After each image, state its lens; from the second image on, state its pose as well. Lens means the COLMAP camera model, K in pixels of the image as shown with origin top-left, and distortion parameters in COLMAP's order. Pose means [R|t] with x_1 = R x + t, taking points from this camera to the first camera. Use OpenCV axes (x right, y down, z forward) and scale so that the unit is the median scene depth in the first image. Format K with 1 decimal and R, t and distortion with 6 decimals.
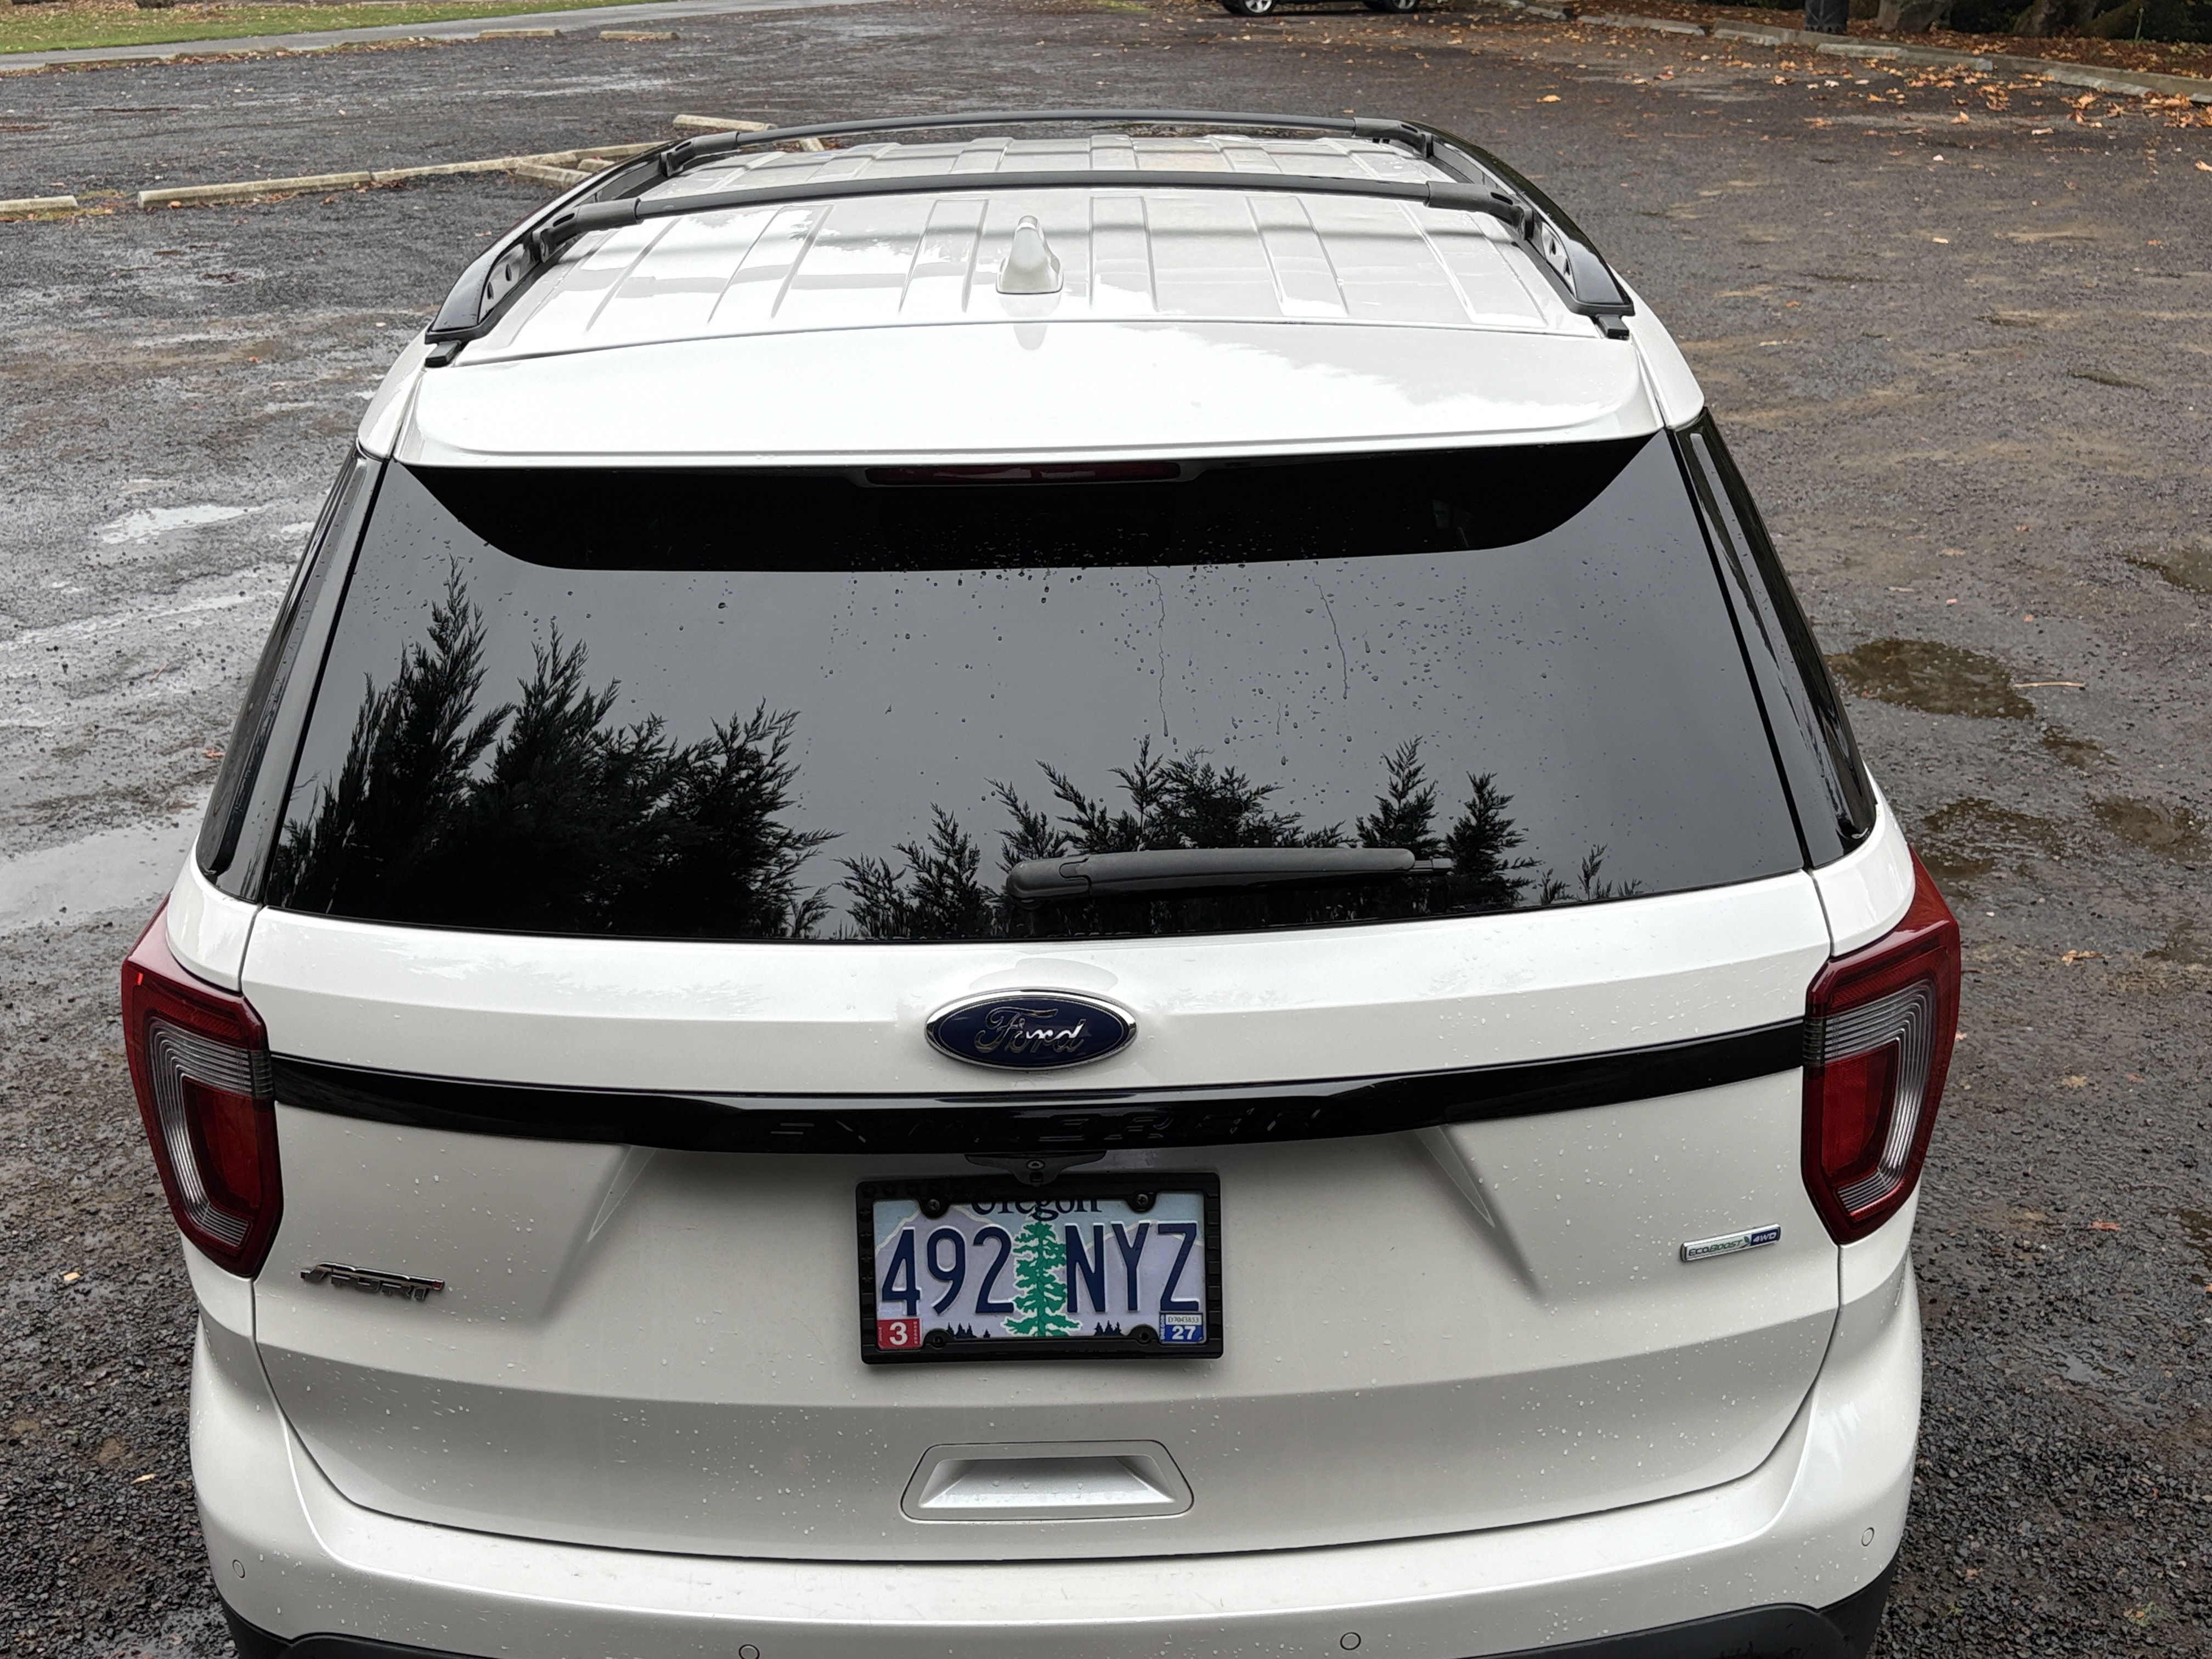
lens RADIAL K [[2449.3, 0, 1106.0], [0, 2449.3, 829.5], [0, 0, 1]] dist [-0.063569, 0.221587]
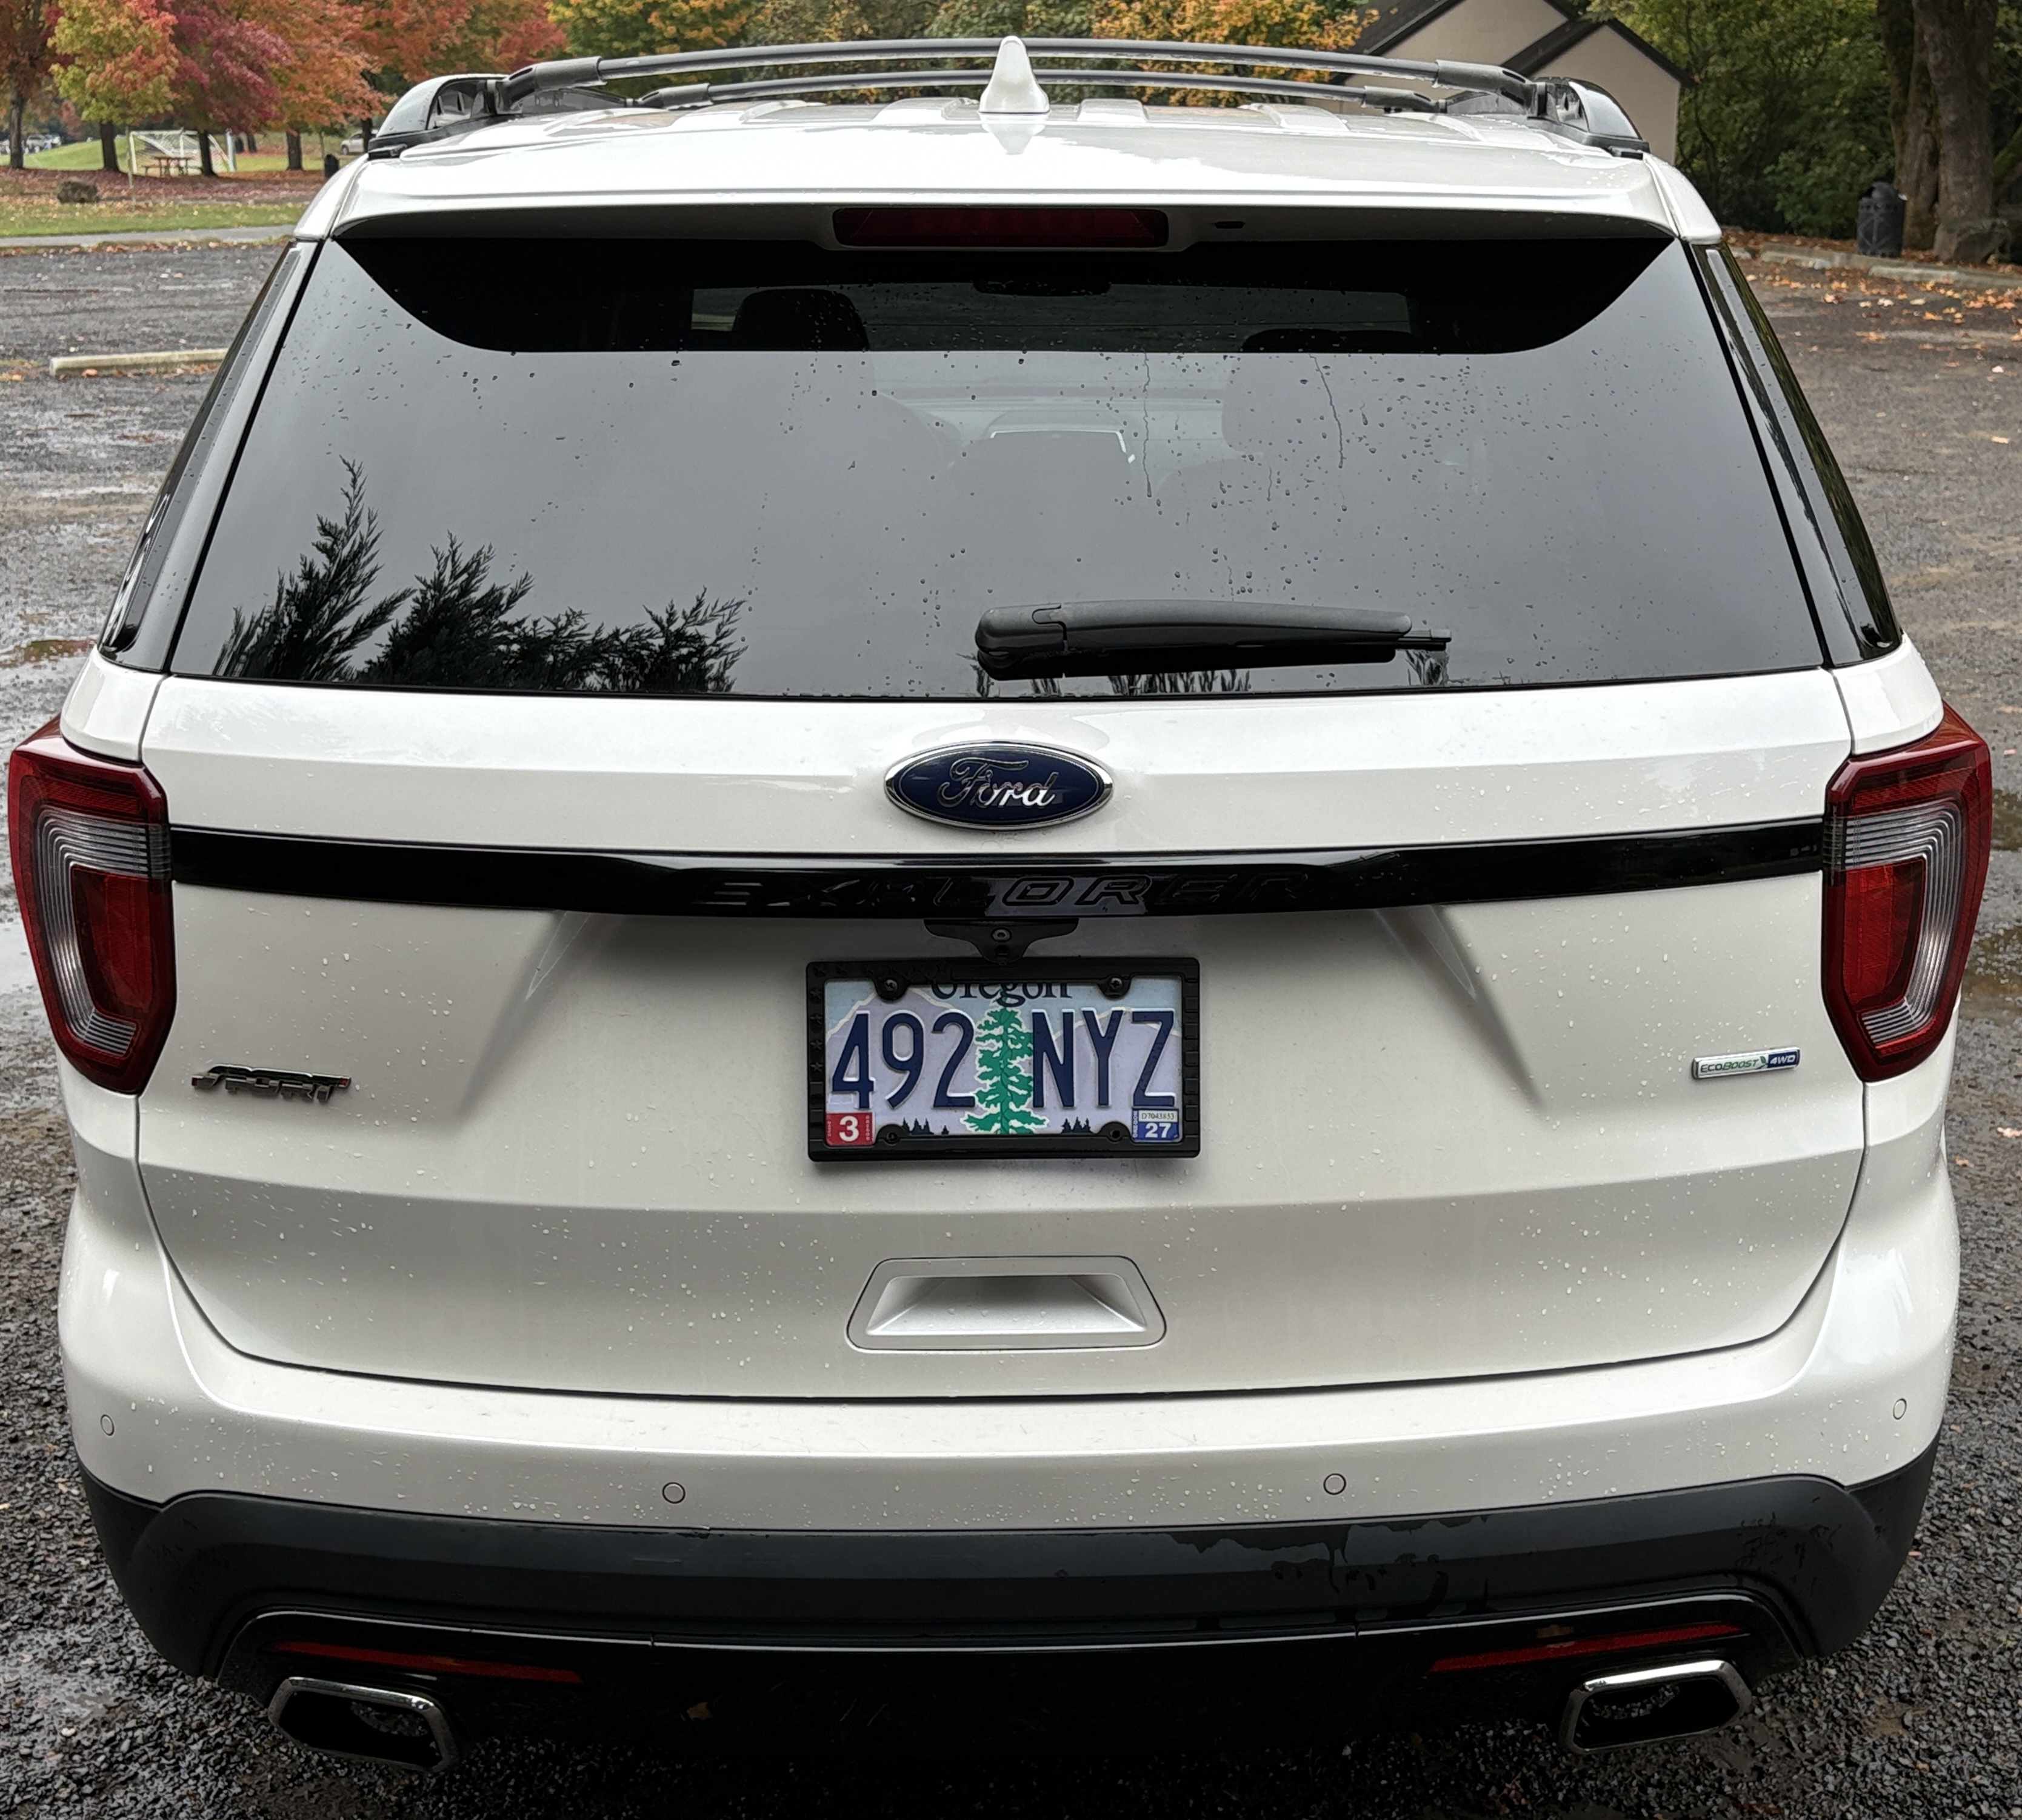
lens RADIAL K [[2686.6, 0, 1182.7], [0, 2686.6, 914.1], [0, 0, 1]] dist [0.023765, -0.018836]
pose [[0.999417, 0.016728, 0.029749, 0.006118], [-0.014123, 0.996220, -0.085707, 0.136893], [-0.031071, 0.085237, 0.995876, -0.013838]]
